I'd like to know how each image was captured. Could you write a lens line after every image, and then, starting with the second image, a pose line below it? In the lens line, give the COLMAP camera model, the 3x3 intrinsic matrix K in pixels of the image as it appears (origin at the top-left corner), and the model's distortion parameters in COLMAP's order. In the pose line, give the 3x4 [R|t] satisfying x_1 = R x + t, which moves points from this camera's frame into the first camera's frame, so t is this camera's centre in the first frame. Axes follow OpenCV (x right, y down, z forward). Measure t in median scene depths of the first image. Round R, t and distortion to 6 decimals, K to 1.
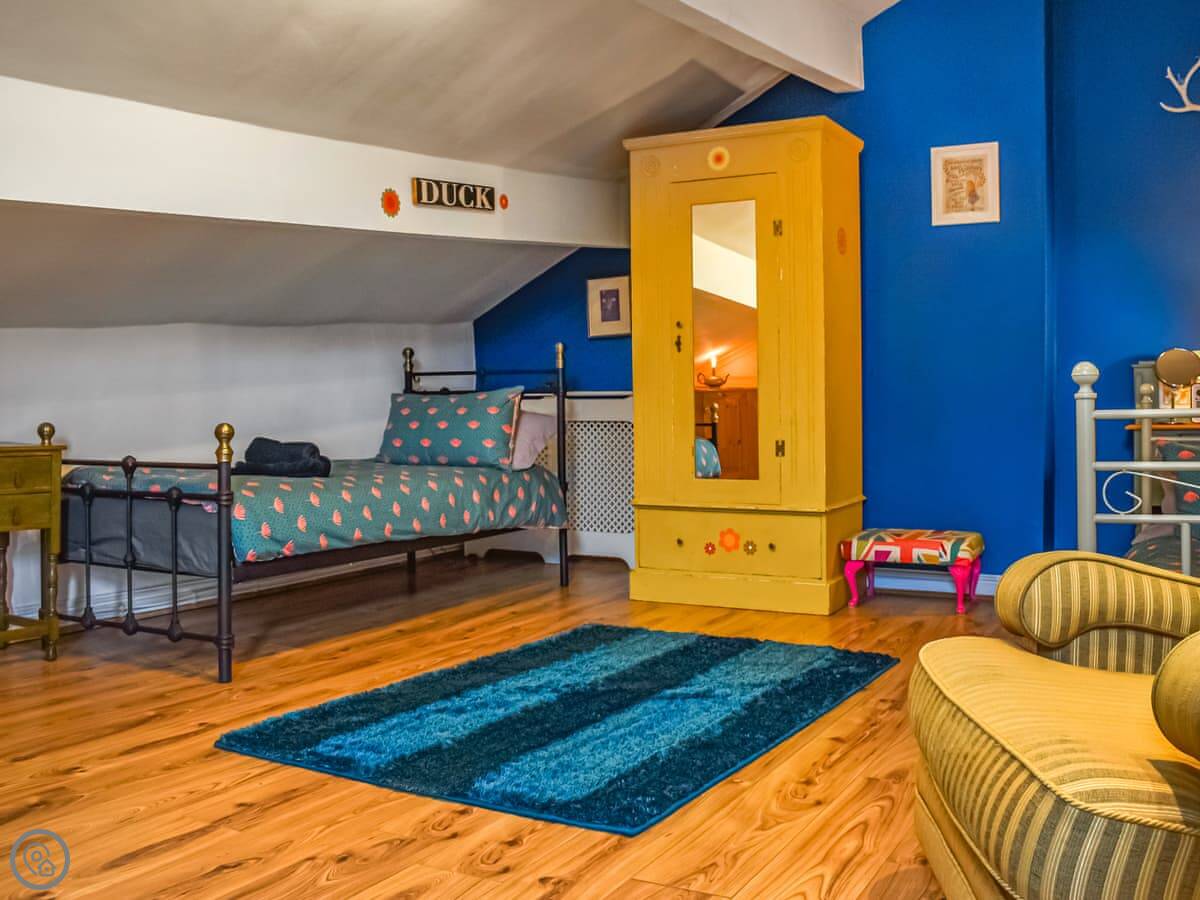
lens RADIAL K [[1302.3, 0, 600.0], [0, 1302.3, 450.0], [0, 0, 1]] dist [-0.022060, -0.035384]
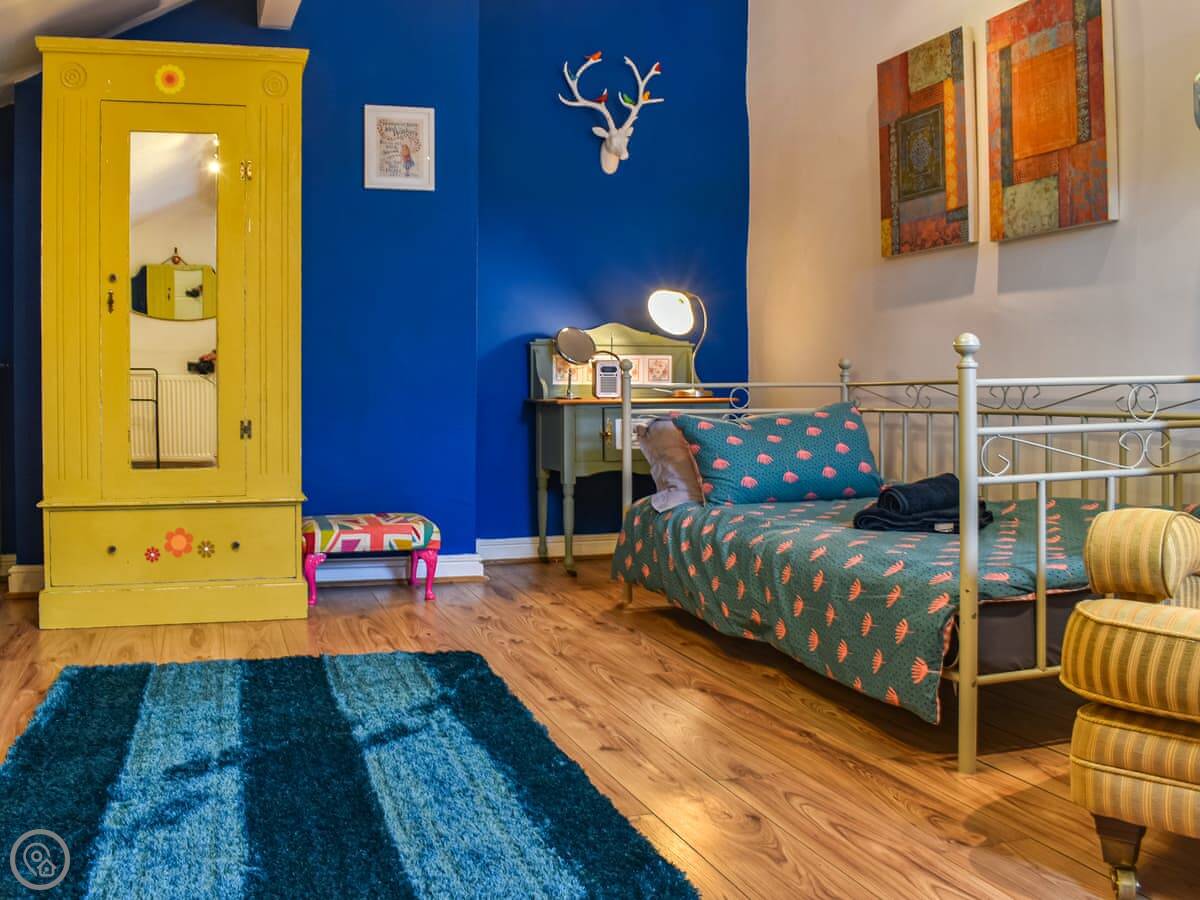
lens RADIAL K [[1273.0, 0, 599.3], [0, 1273.0, 426.8], [0, 0, 1]] dist [-0.081777, 0.025887]
pose [[0.709079, -0.021144, 0.704812, -0.280104], [0.024155, 0.999692, 0.005688, -0.002220], [-0.704716, 0.012992, 0.709371, 0.248465]]
